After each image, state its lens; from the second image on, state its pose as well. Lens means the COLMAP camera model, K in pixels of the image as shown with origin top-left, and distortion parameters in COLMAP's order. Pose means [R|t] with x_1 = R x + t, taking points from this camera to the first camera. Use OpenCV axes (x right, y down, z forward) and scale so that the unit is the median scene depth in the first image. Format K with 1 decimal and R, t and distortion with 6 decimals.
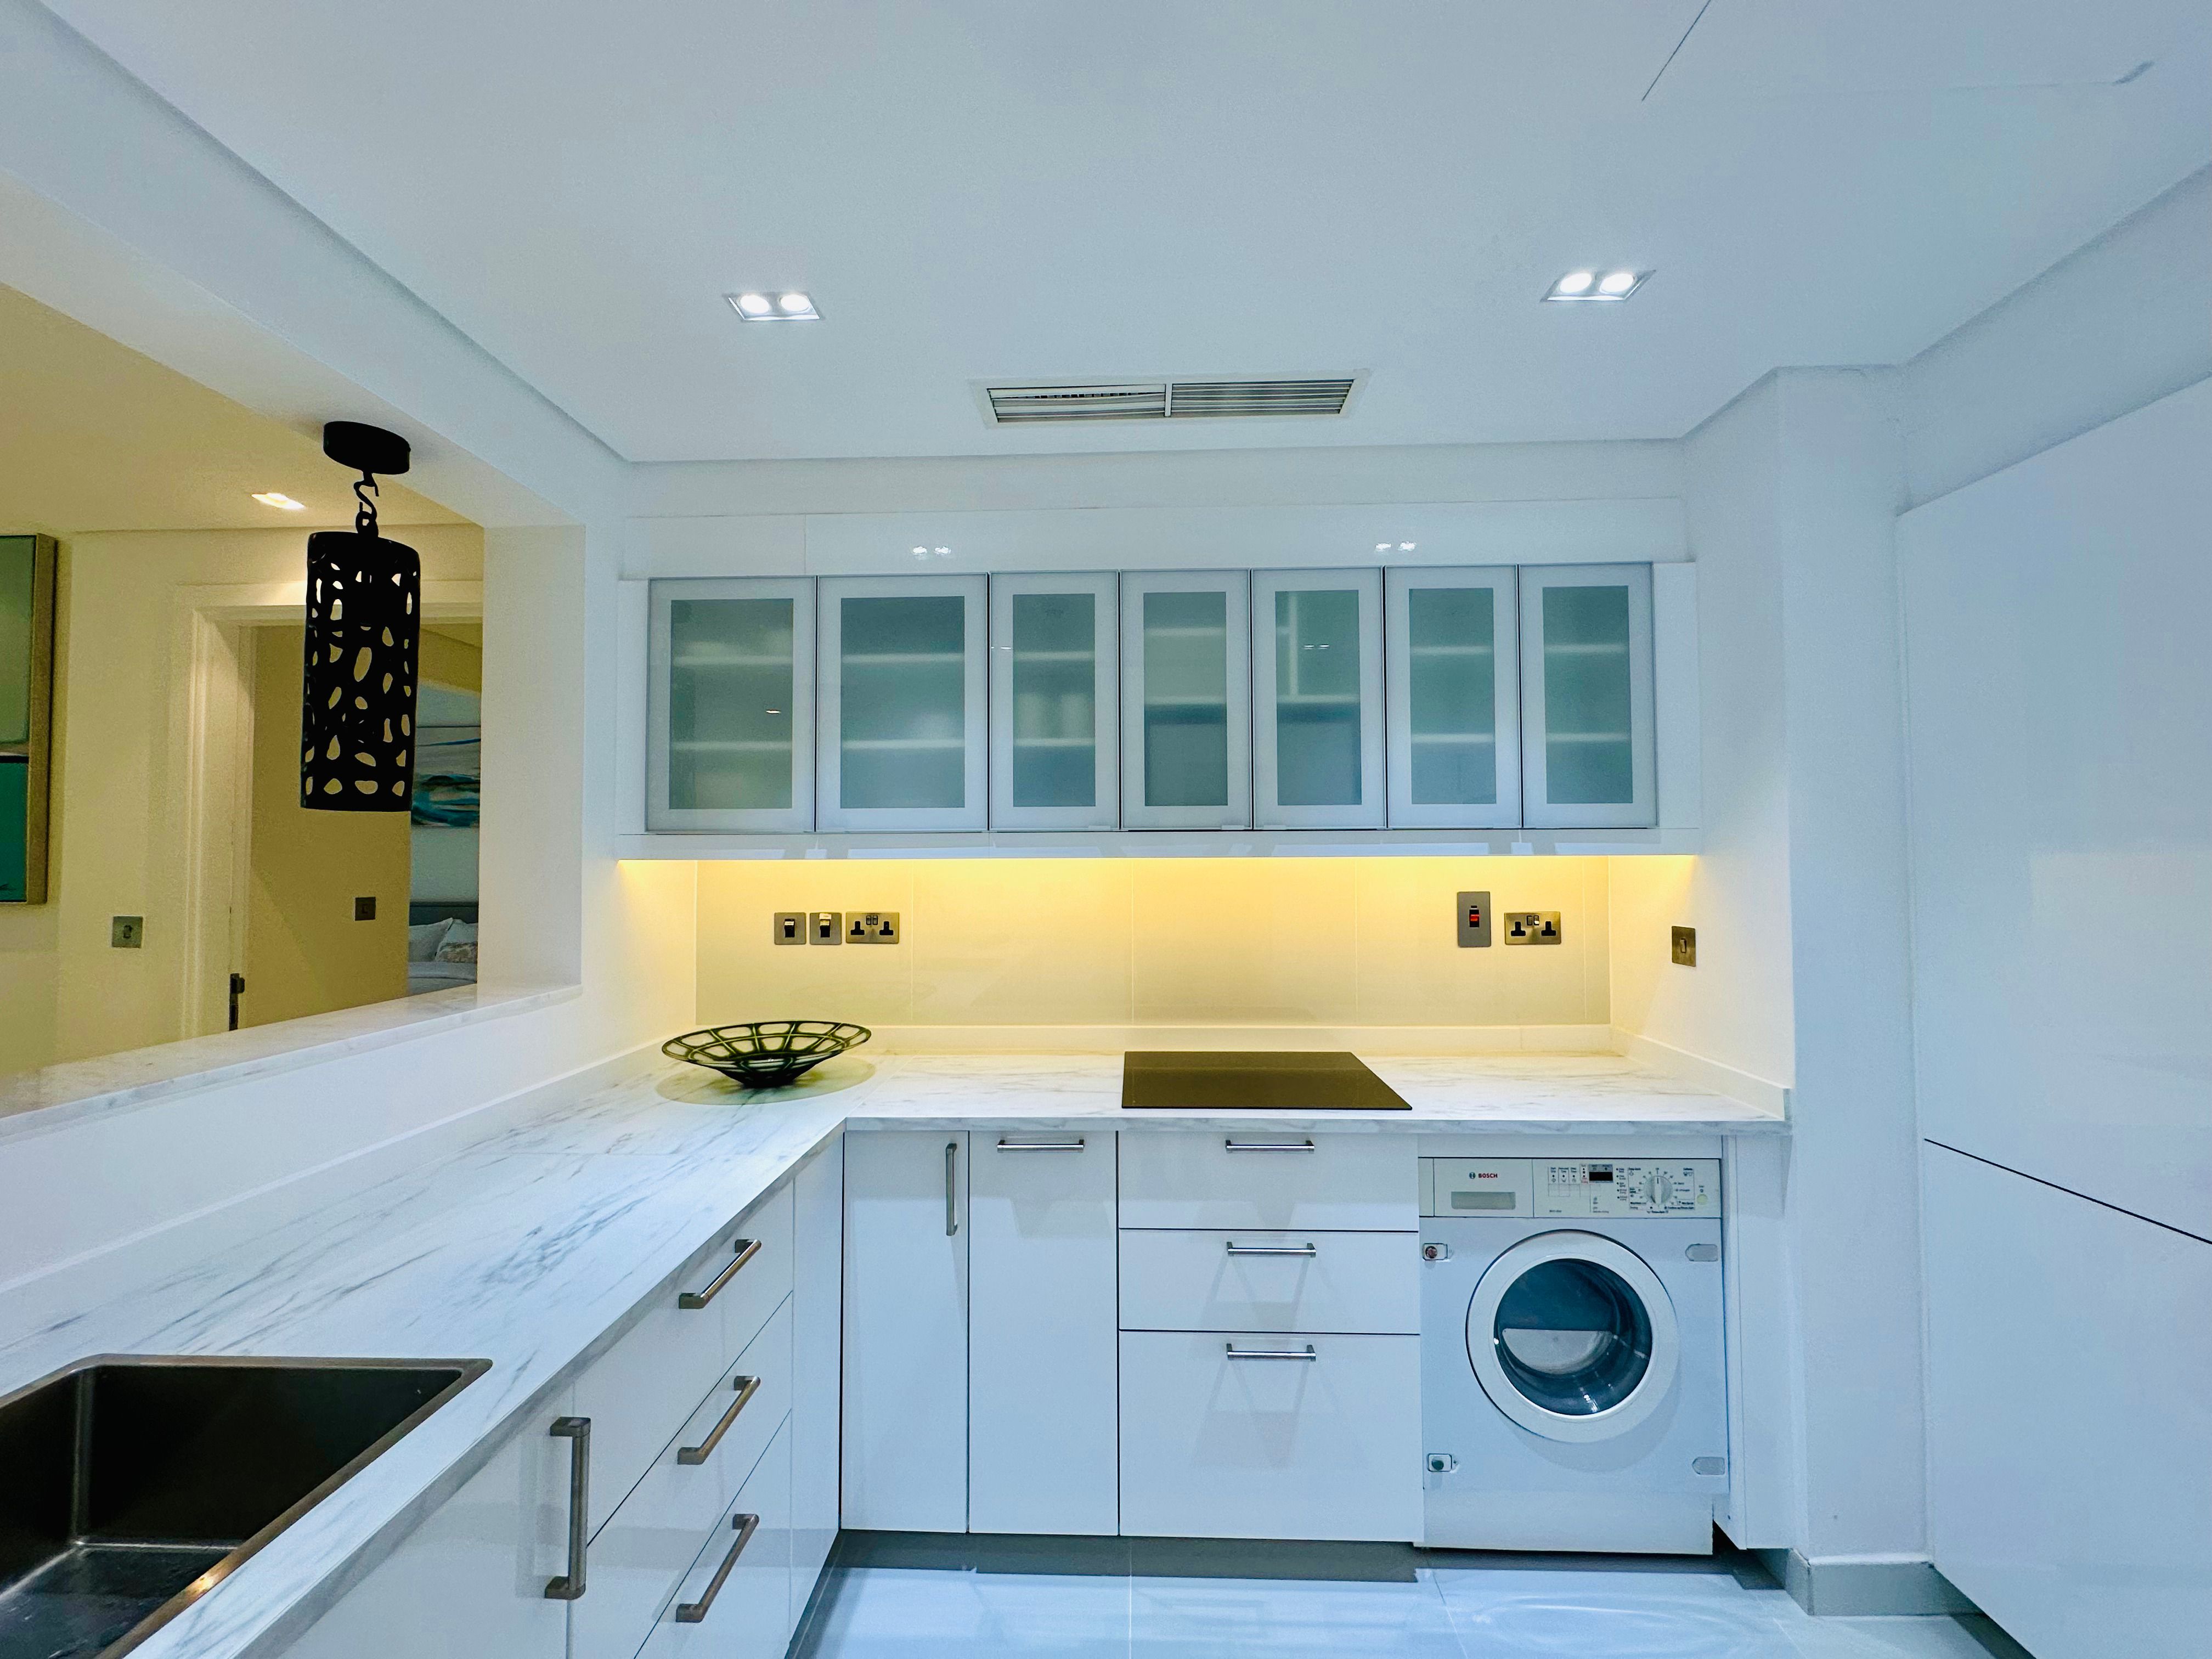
lens RADIAL K [[880.9, 0, 1104.7], [0, 880.9, 836.1], [0, 0, 1]] dist [0.001075, 0.000242]
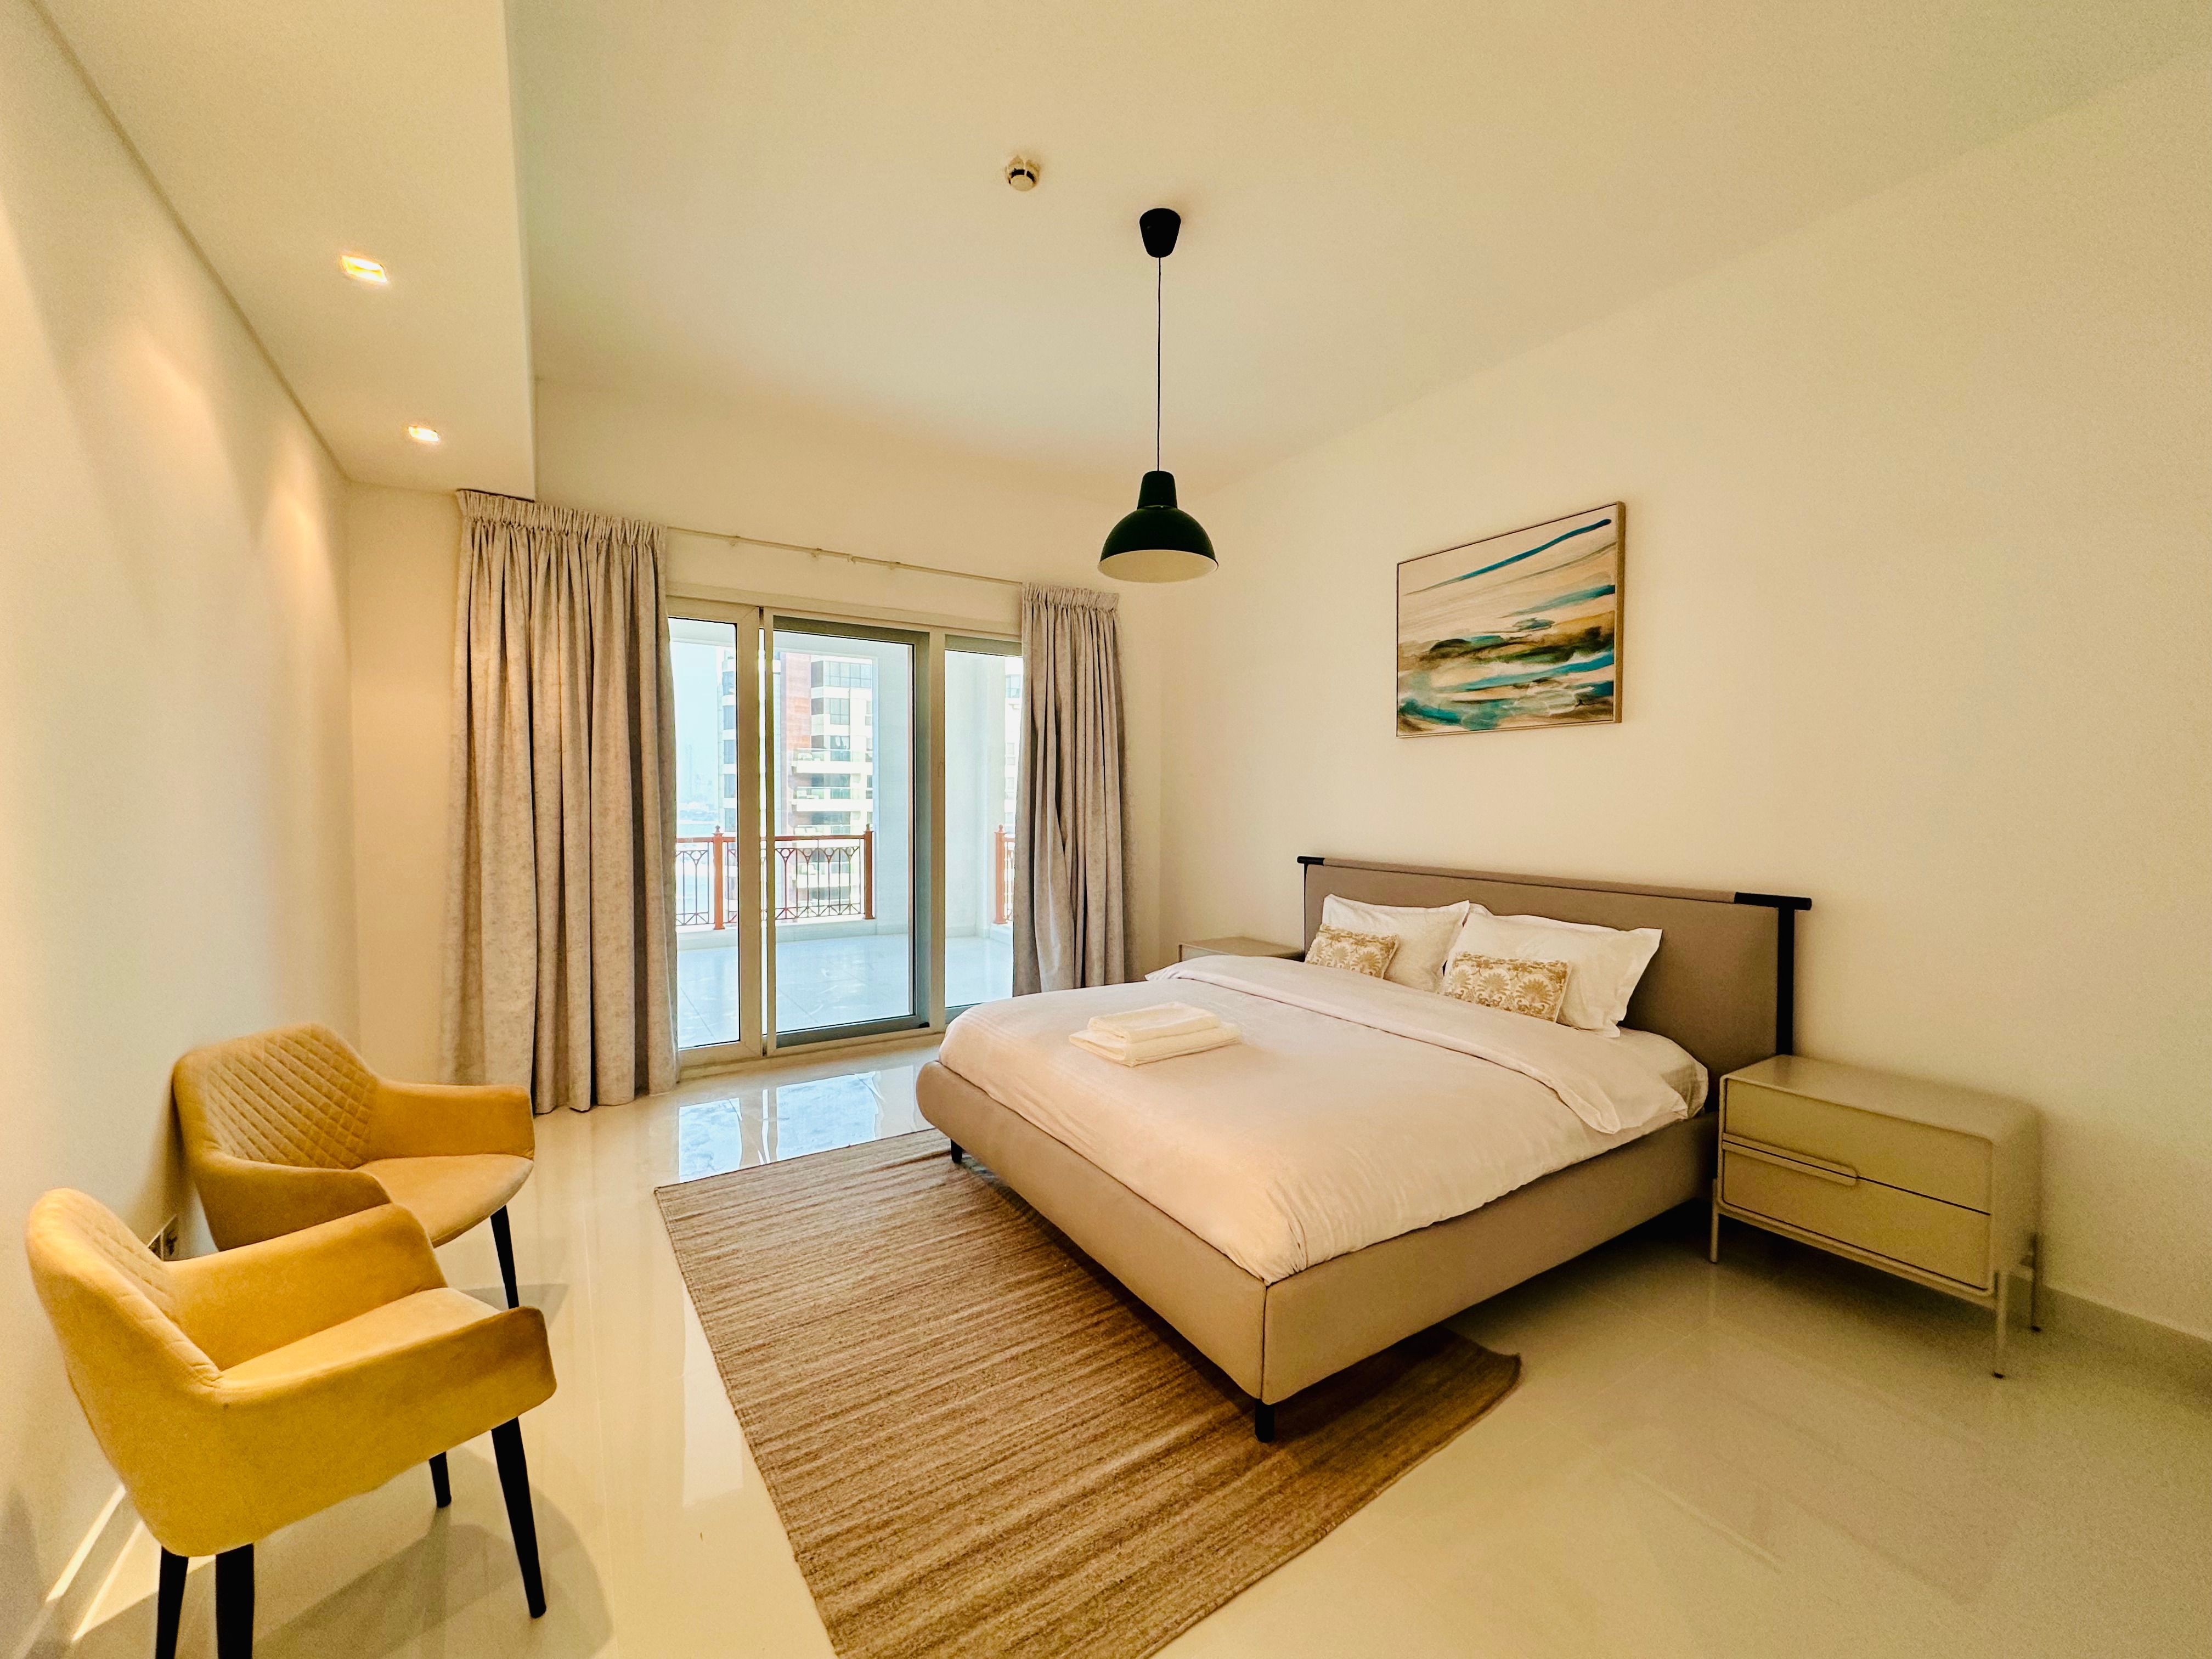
lens RADIAL K [[880.9, 0, 1108.7], [0, 880.9, 825.3], [0, 0, 1]] dist [0.001075, 0.000242]
pose [[0.566583, 0.027457, -0.823547, -0.426305], [0.014399, 0.998962, 0.043212, 0.020290], [0.823879, -0.036342, 0.565599, 0.520765]]
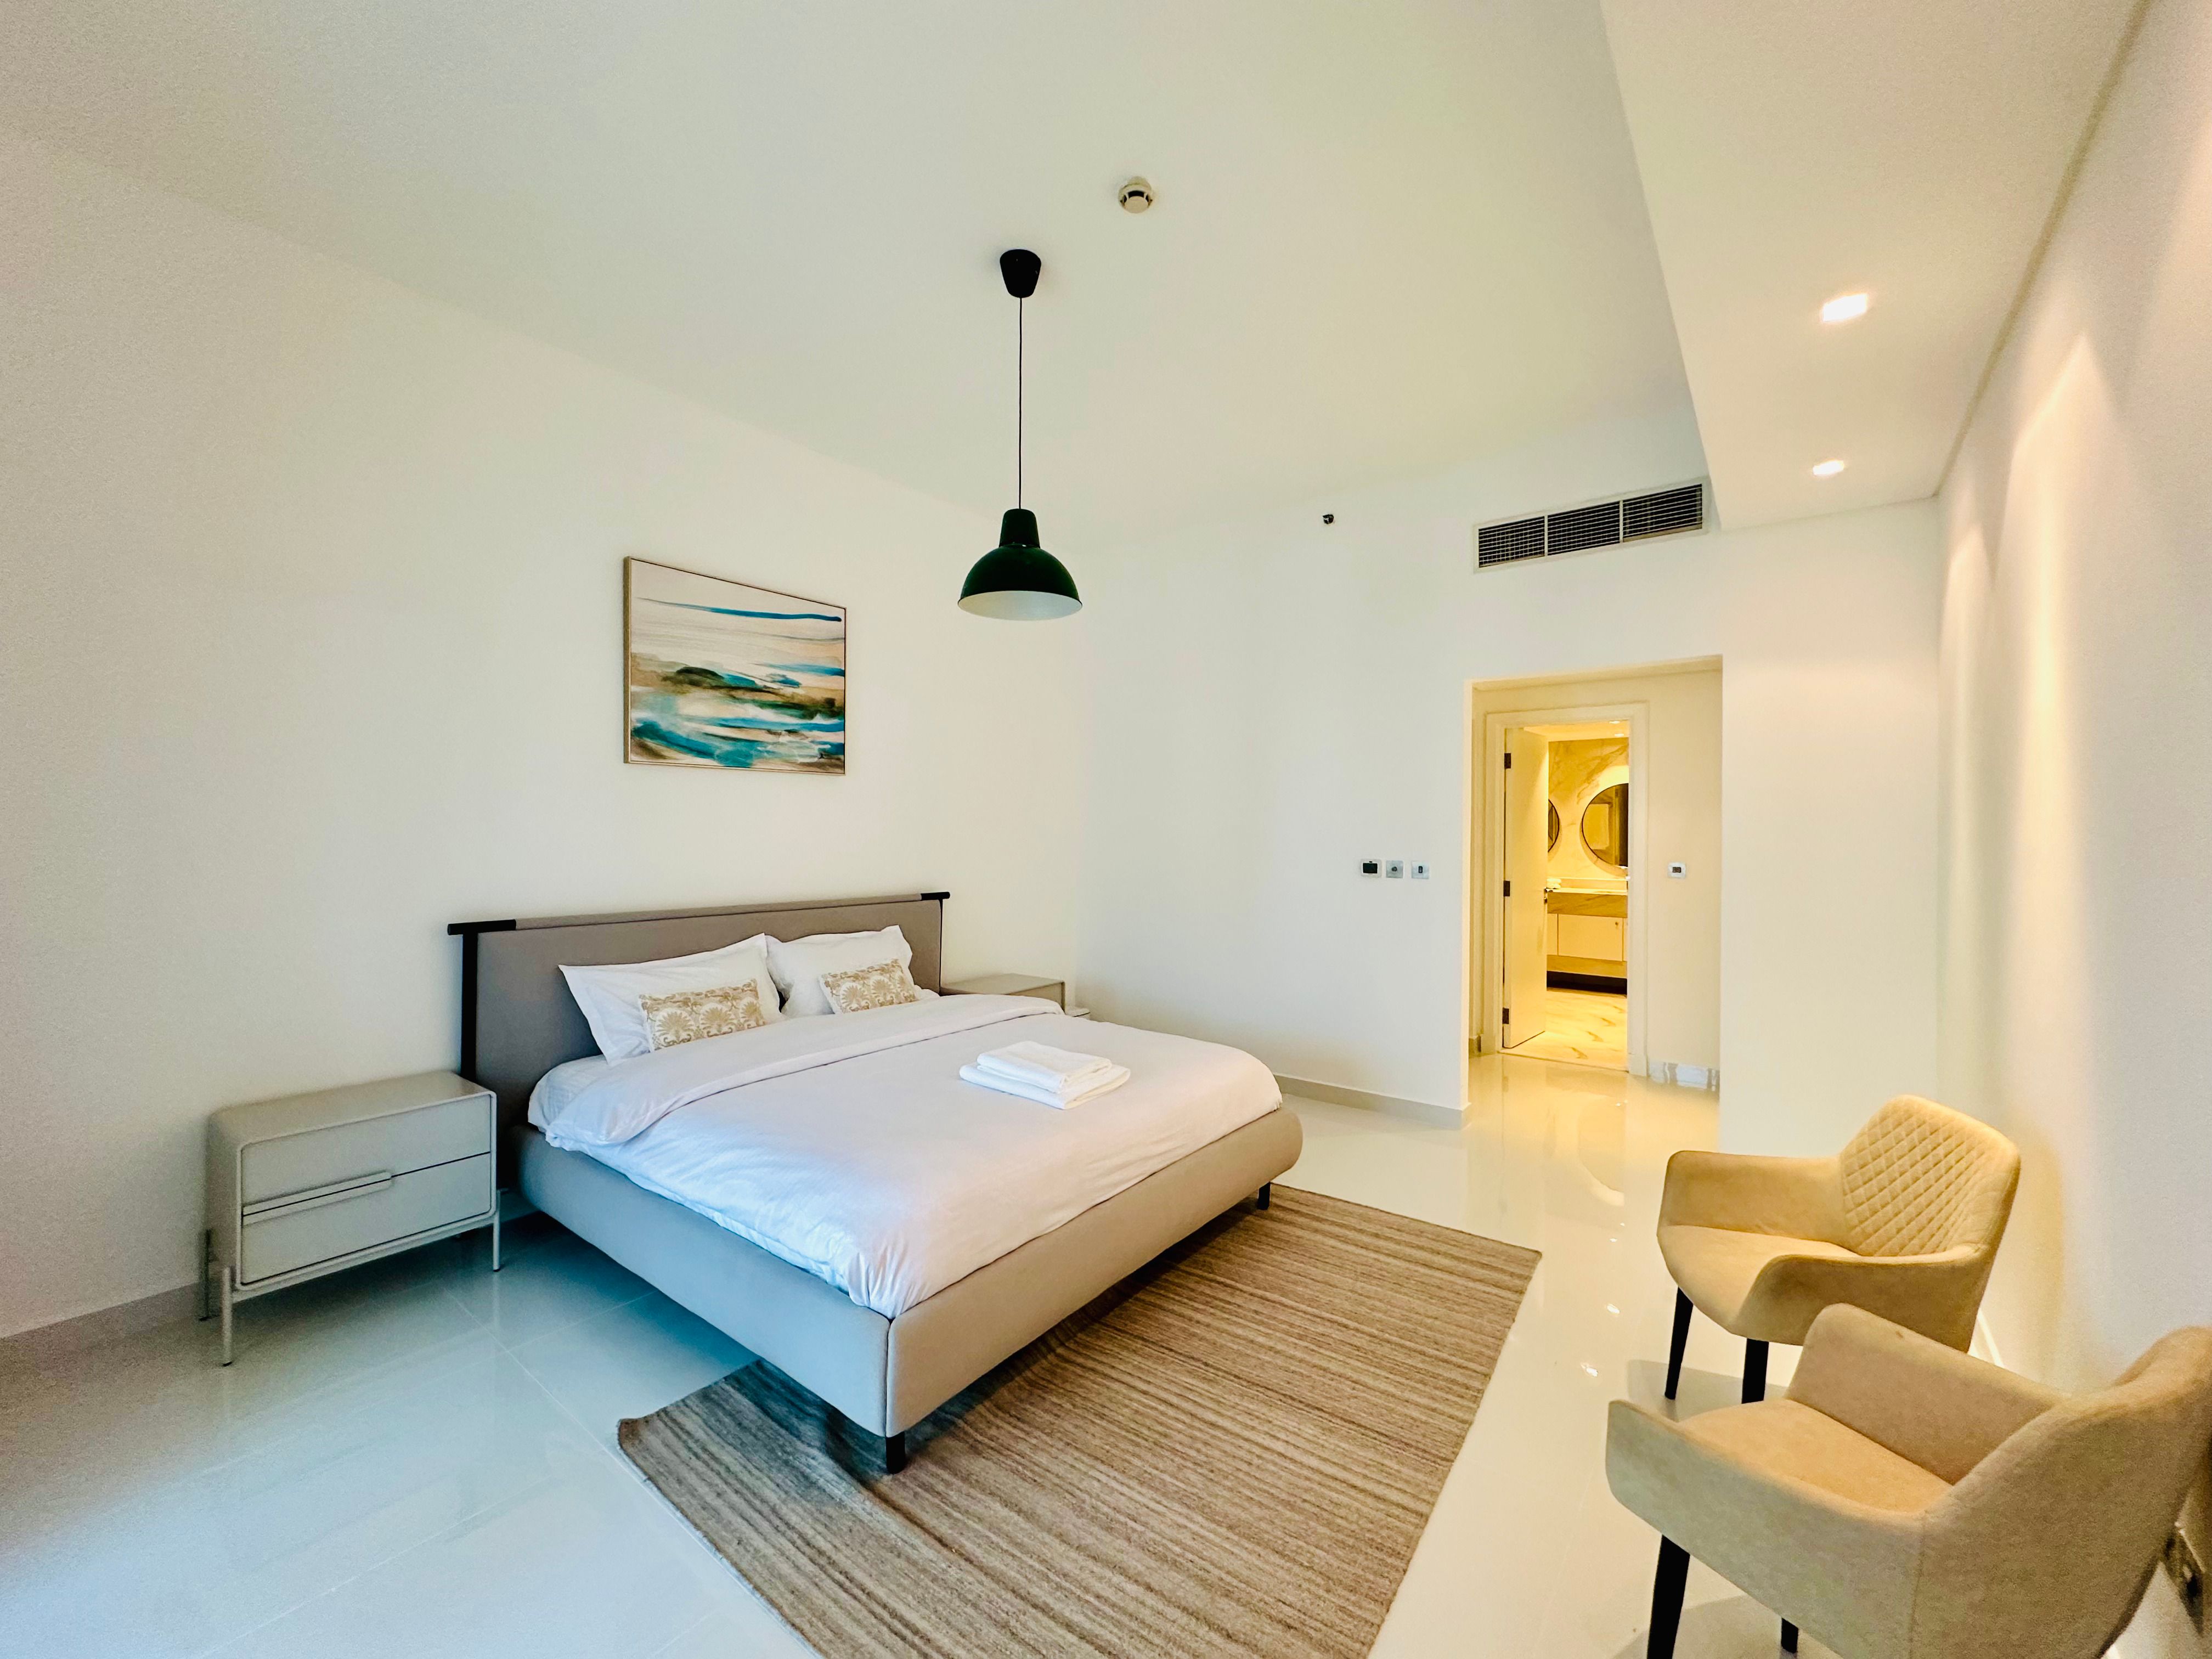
lens RADIAL K [[880.9, 0, 1105.0], [0, 880.9, 825.0], [0, 0, 1]] dist [0.001075, 0.000242]
pose [[0.583290, 0.007817, 0.812226, -1.054396], [-0.024619, 0.999664, 0.008059, 0.014731], [-0.811891, -0.024697, 0.583287, 0.505899]]
